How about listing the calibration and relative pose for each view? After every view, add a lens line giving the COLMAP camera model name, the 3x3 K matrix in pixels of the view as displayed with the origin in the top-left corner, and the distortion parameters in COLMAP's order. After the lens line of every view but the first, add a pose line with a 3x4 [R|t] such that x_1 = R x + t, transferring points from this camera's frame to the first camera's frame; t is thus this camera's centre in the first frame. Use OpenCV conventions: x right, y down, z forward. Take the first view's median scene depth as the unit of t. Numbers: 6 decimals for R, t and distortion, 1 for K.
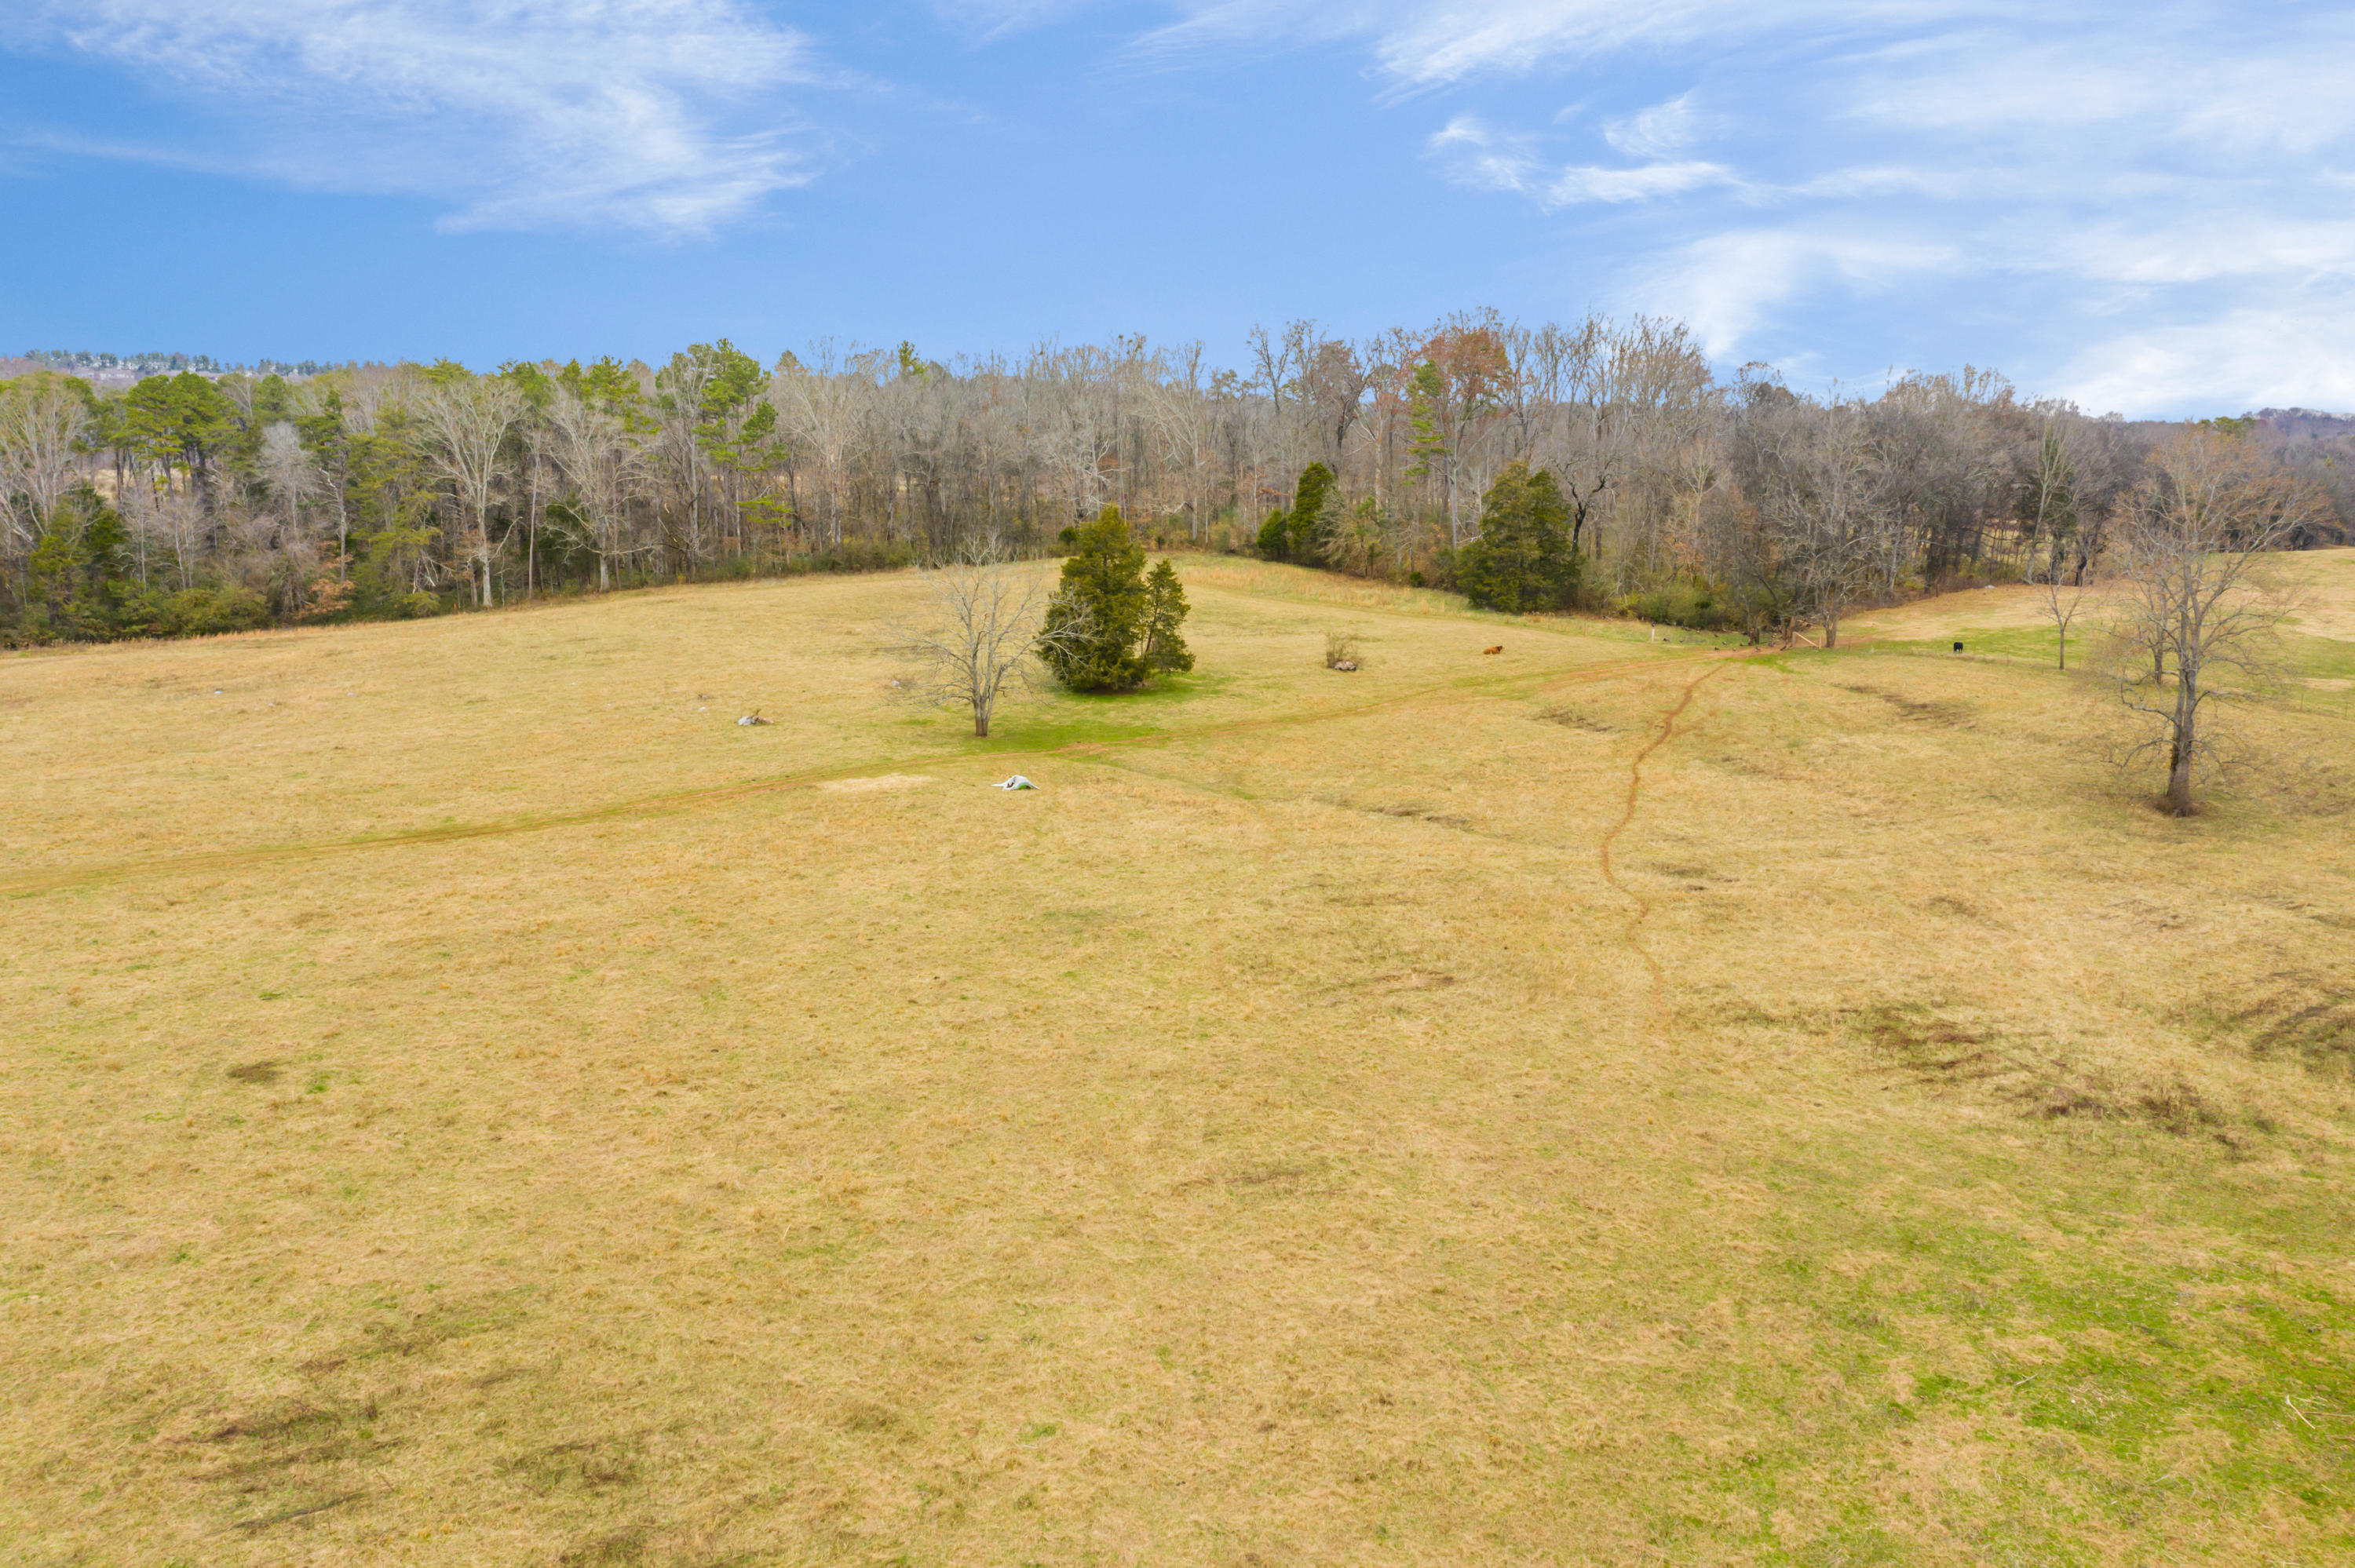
lens RADIAL K [[1858.8, 0, 1175.1], [0, 1858.8, 788.1], [0, 0, 1]] dist [-0.007368, -0.006841]
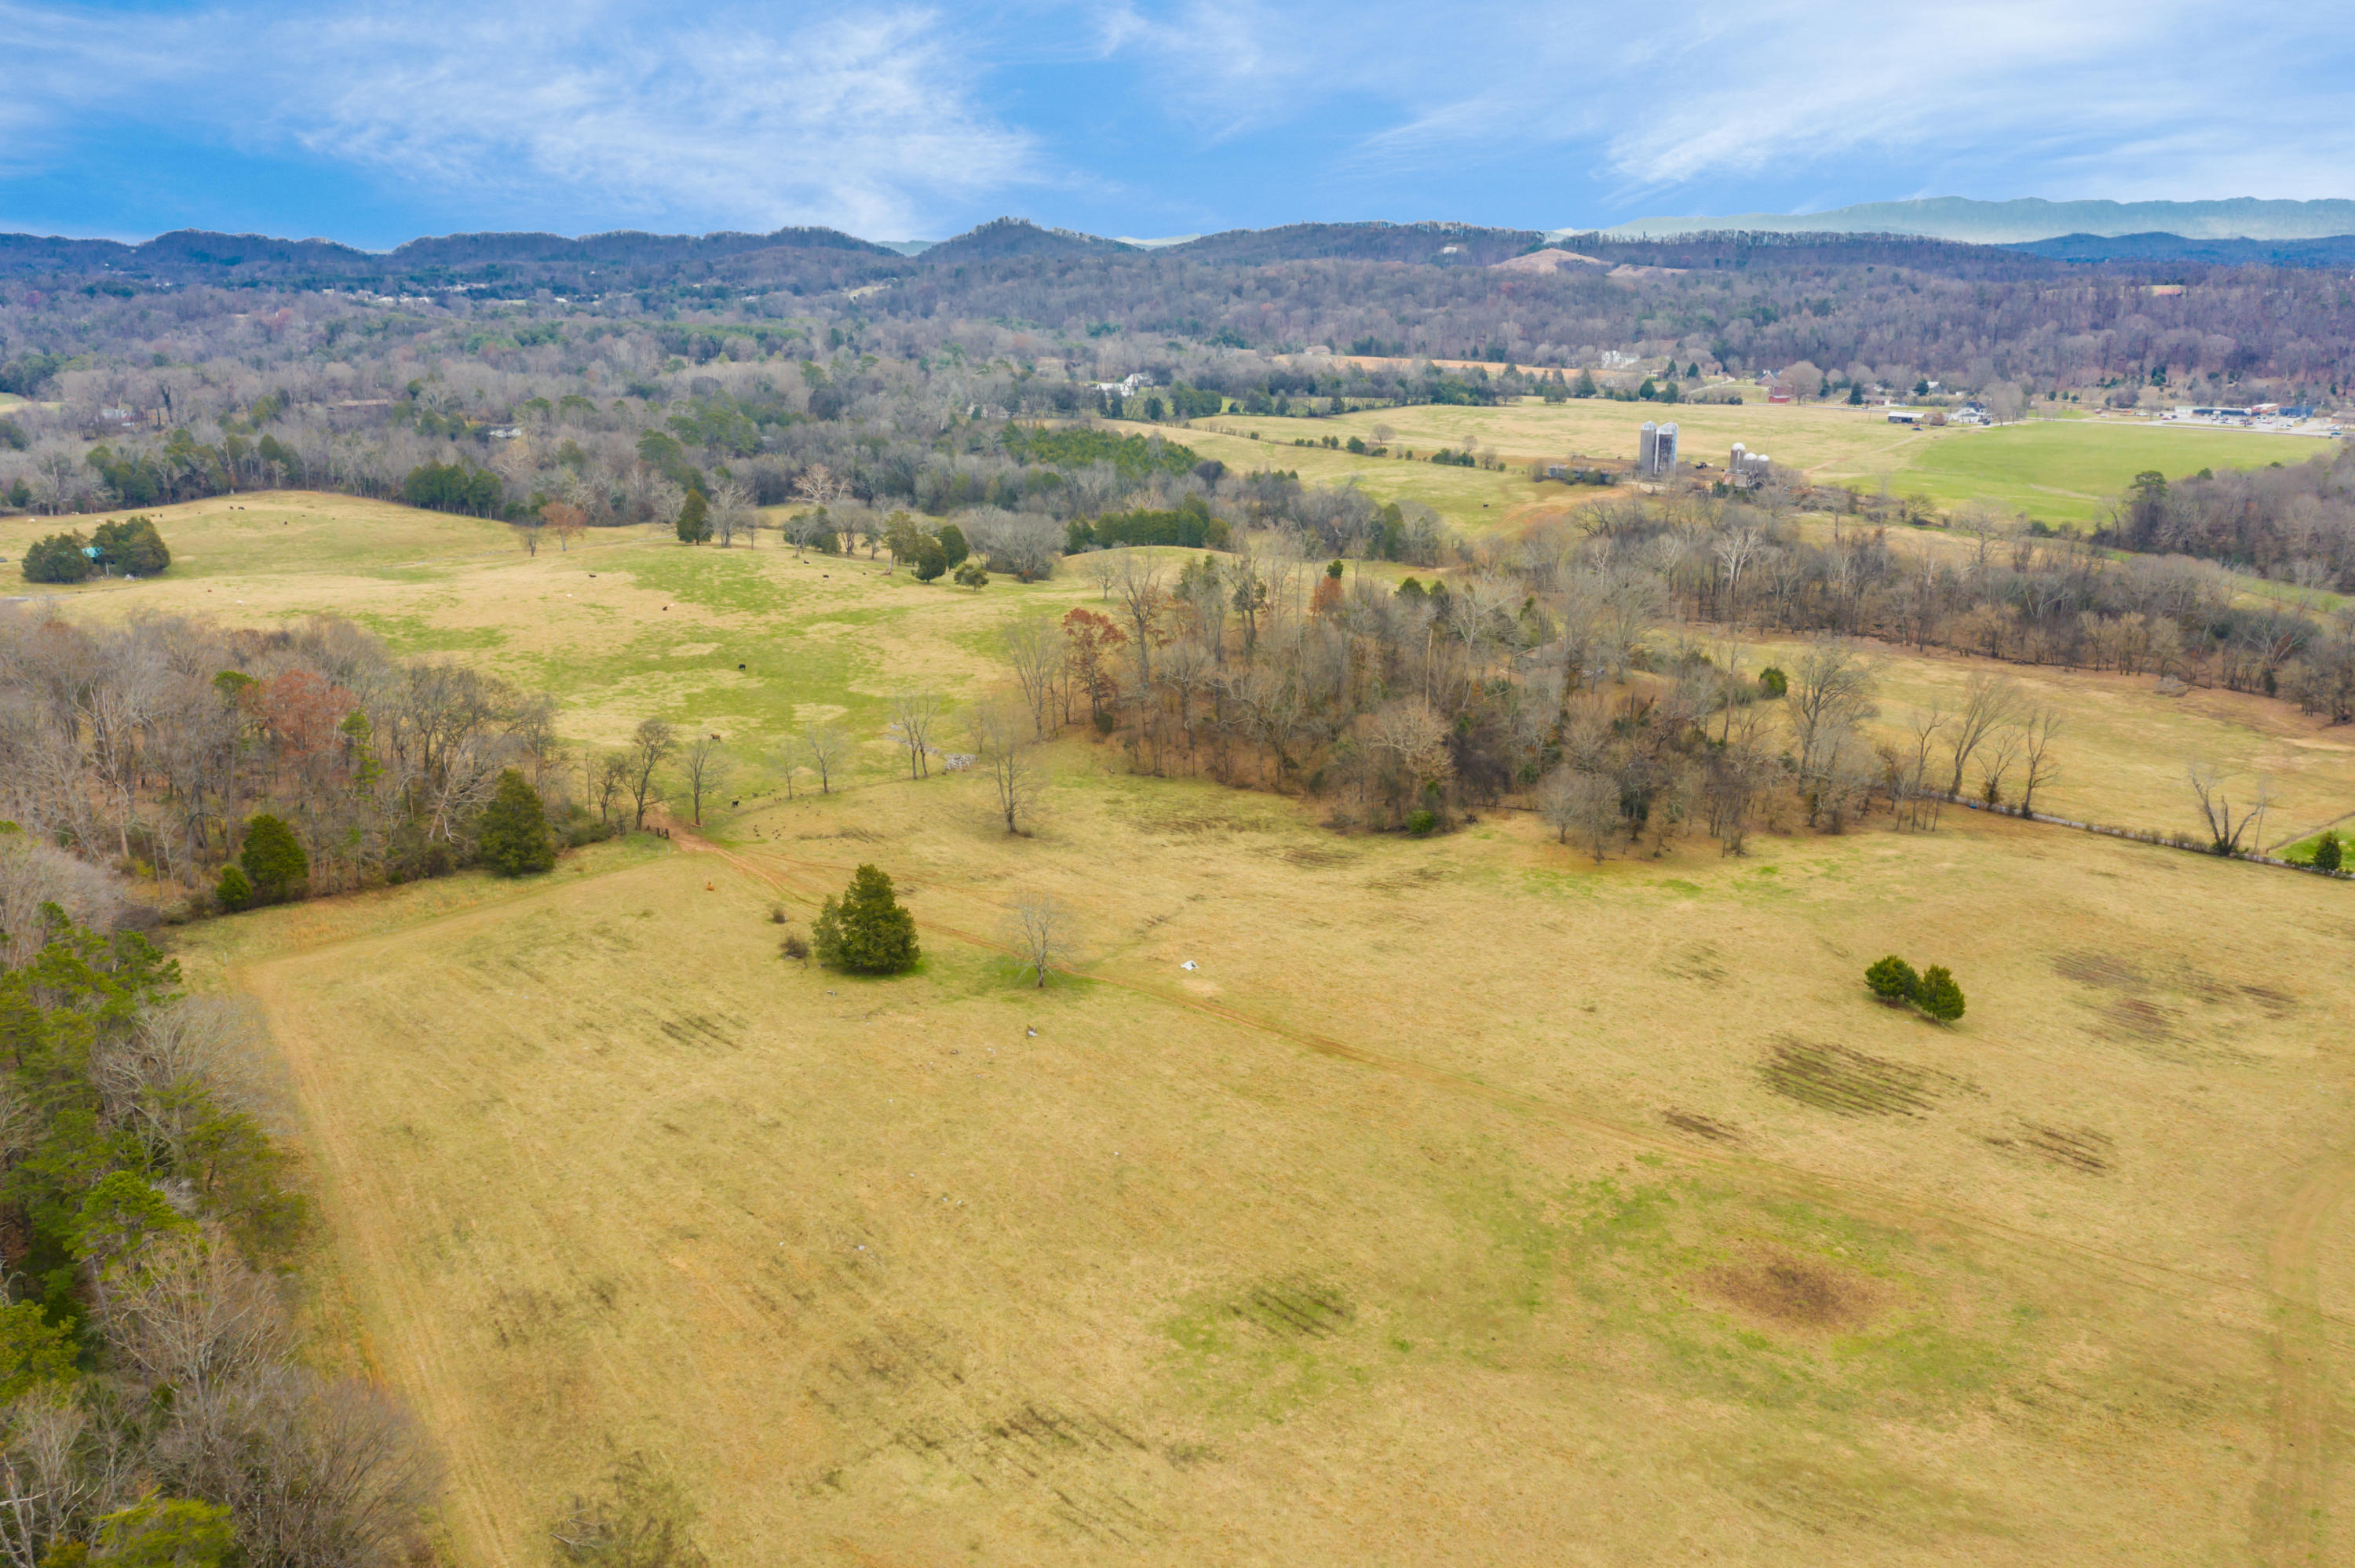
lens RADIAL K [[1853.8, 0, 1175.6], [0, 1853.8, 794.1], [0, 0, 1]] dist [-0.007276, 0.004974]
pose [[-0.170479, -0.273060, 0.946771, -1.208177], [0.158429, 0.940740, 0.299848, -0.490121], [-0.972542, 0.201113, -0.117116, 0.677953]]
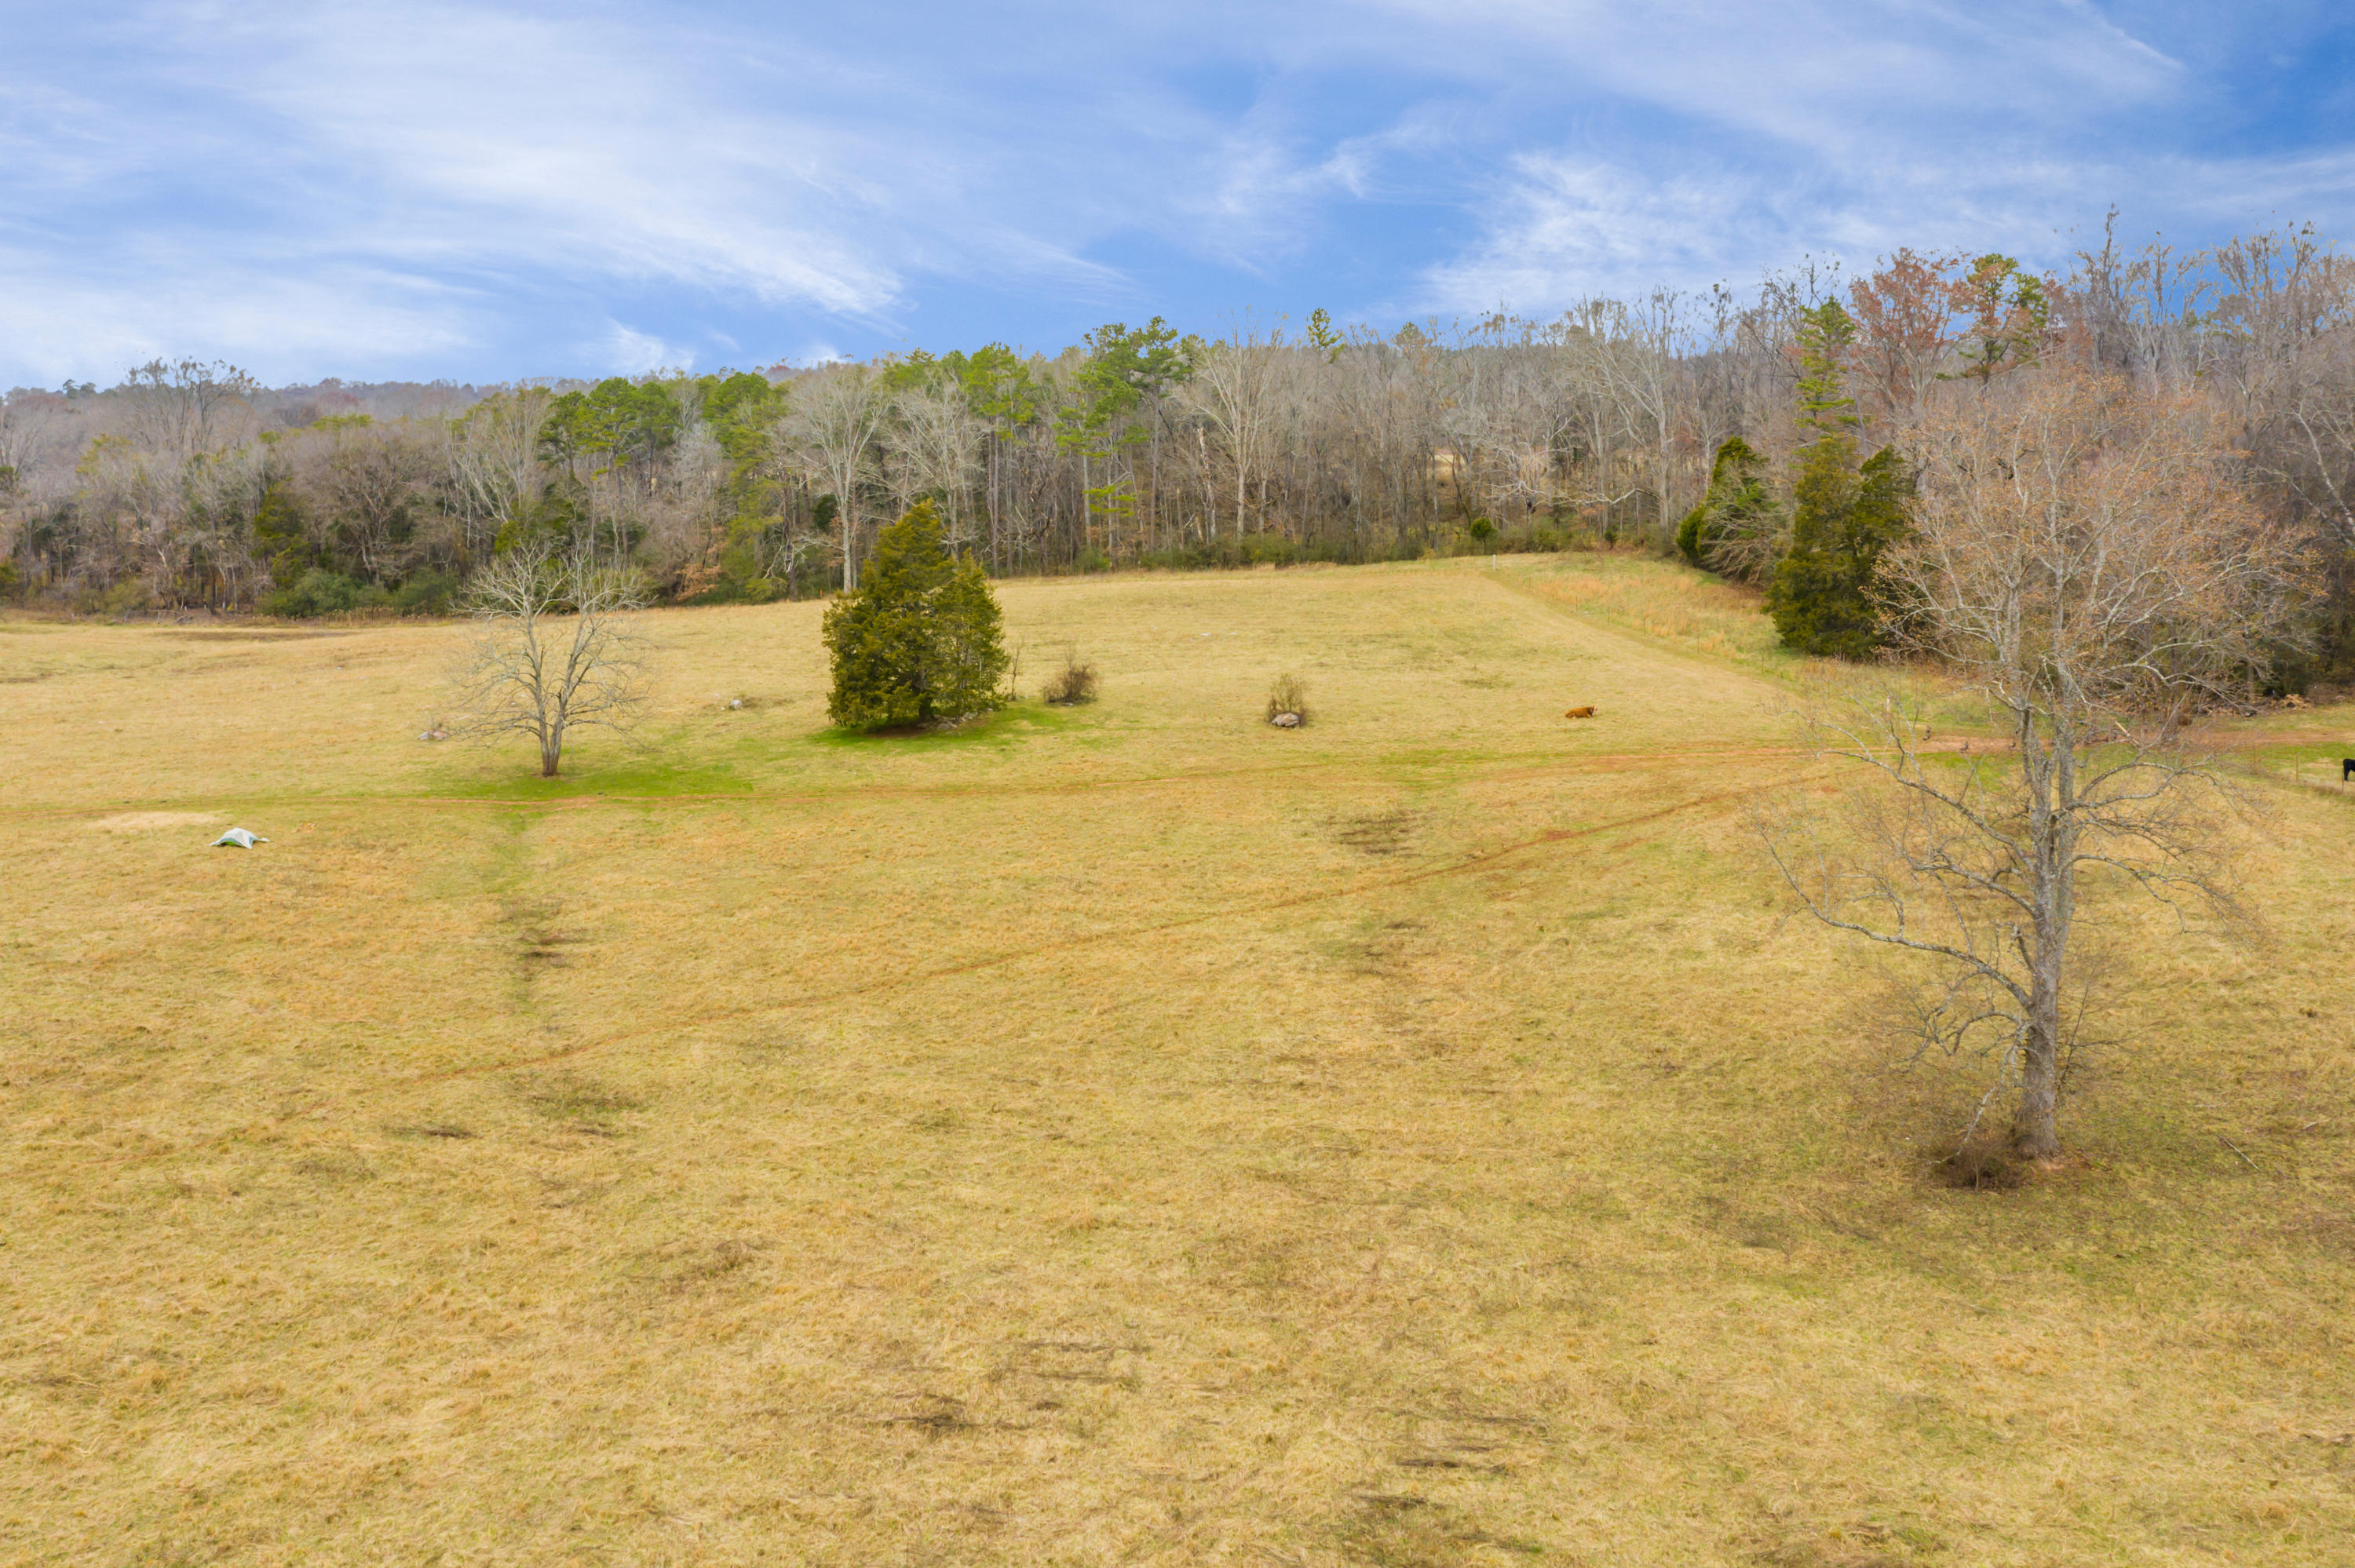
lens RADIAL K [[1961.0, 0, 1173.9], [0, 1961.0, 523.0], [0, 0, 1]] dist [-0.009455, 0.003685]
pose [[0.793715, 0.011029, -0.608189, 0.424694], [-0.089078, 0.991164, -0.098278, -0.051447], [0.601731, 0.132181, 0.787685, 0.295889]]
